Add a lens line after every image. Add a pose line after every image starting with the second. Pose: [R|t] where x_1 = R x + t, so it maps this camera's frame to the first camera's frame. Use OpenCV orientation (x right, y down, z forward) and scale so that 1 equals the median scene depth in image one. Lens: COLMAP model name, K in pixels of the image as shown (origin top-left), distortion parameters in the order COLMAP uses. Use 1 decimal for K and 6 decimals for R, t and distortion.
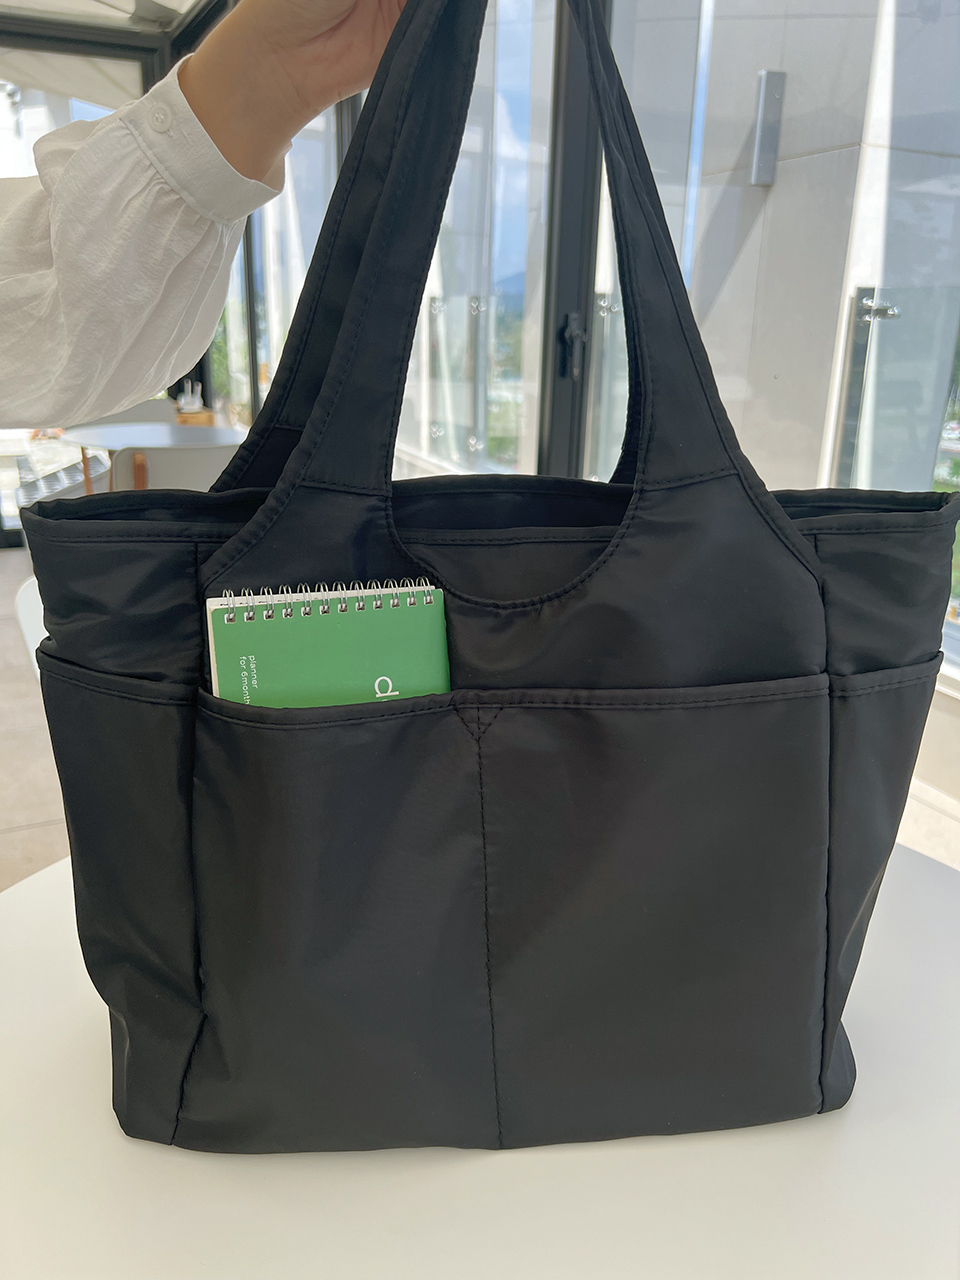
lens RADIAL K [[979.1, 0, 471.7], [0, 979.1, 668.0], [0, 0, 1]] dist [0.030767, -0.036171]
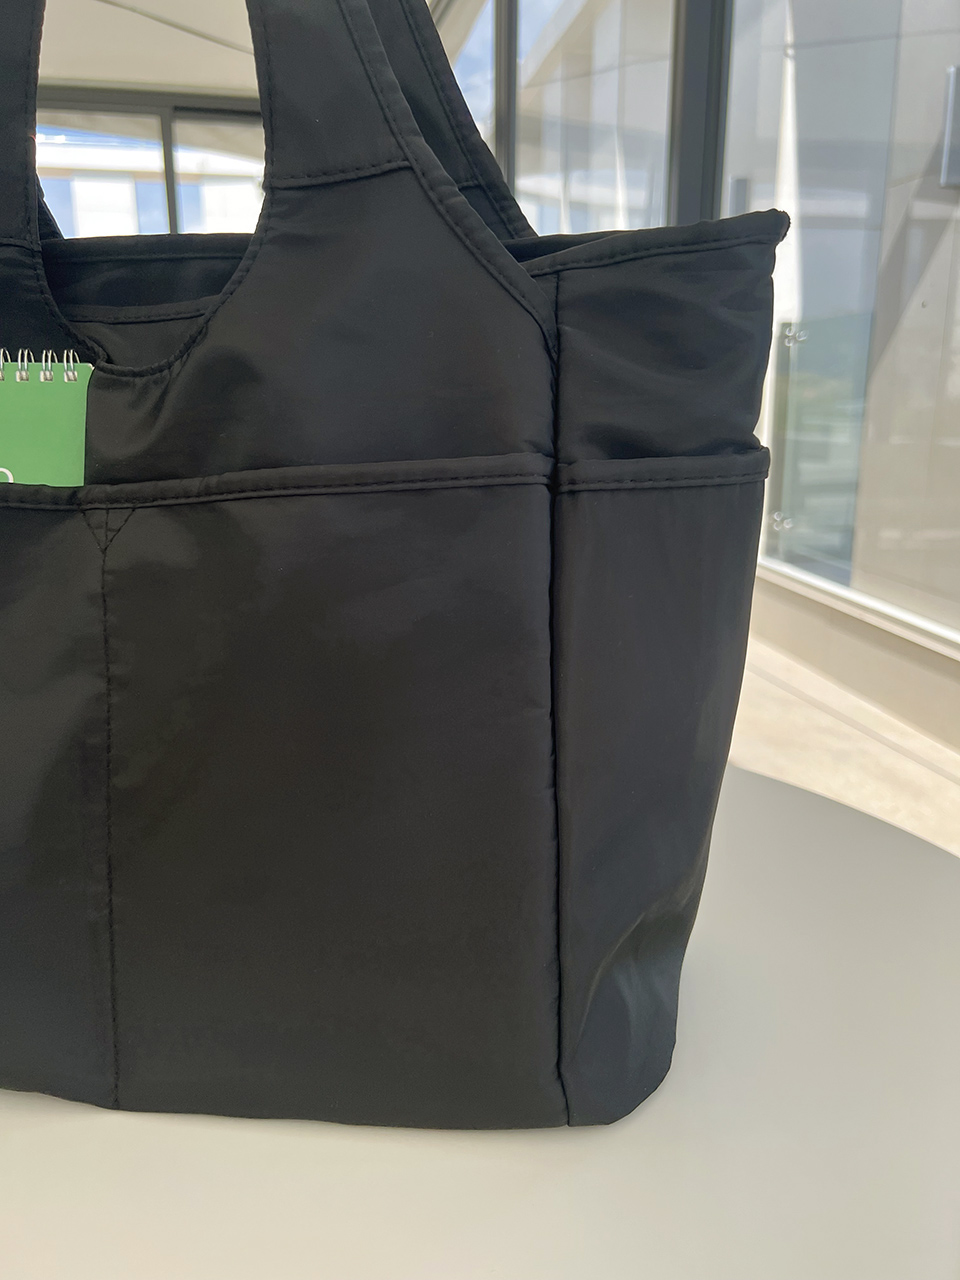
lens RADIAL K [[979.1, 0, 475.9], [0, 979.1, 645.8], [0, 0, 1]] dist [0.030767, -0.036171]
pose [[0.977589, 0.038135, -0.207042, 0.453839], [-0.054540, 0.995757, -0.074113, 0.190043], [0.203337, 0.083744, 0.975521, 0.321974]]
